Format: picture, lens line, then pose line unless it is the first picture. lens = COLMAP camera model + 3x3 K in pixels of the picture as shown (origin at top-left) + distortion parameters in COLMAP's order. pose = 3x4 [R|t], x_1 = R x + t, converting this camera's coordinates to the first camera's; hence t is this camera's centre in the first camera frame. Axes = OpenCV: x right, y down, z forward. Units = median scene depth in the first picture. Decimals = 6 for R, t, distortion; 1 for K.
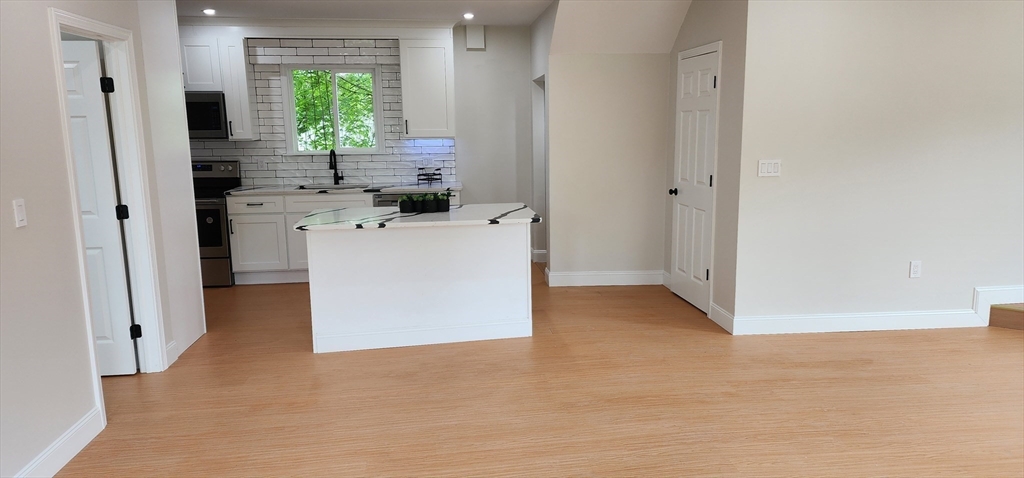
lens RADIAL K [[681.7, 0, 512.3], [0, 681.7, 239.5], [0, 0, 1]] dist [0.003637, -0.000937]
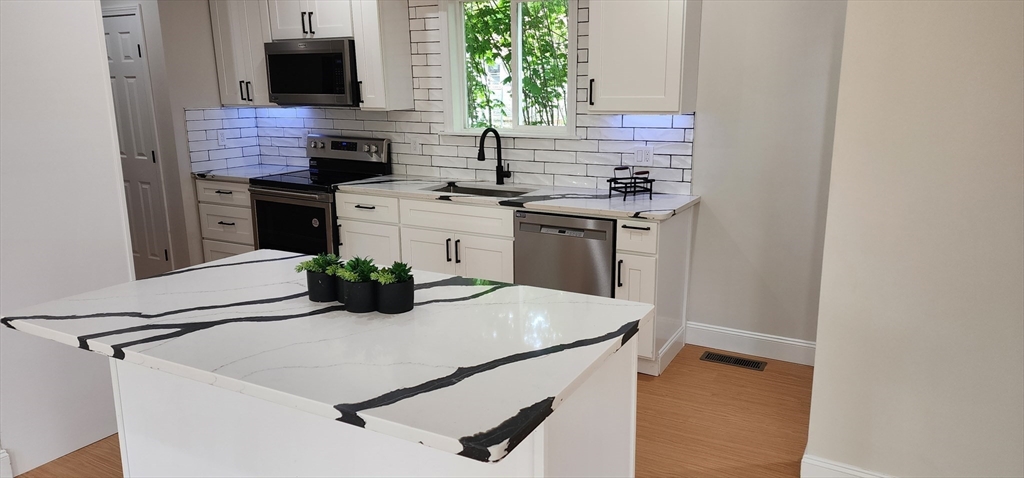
lens RADIAL K [[681.7, 0, 513.8], [0, 681.7, 239.4], [0, 0, 1]] dist [0.003637, -0.000937]
pose [[0.821854, 0.126062, -0.555576, 0.107890], [-0.103758, 0.992022, 0.071605, -0.077179], [0.560170, -0.001204, 0.828377, 0.494625]]
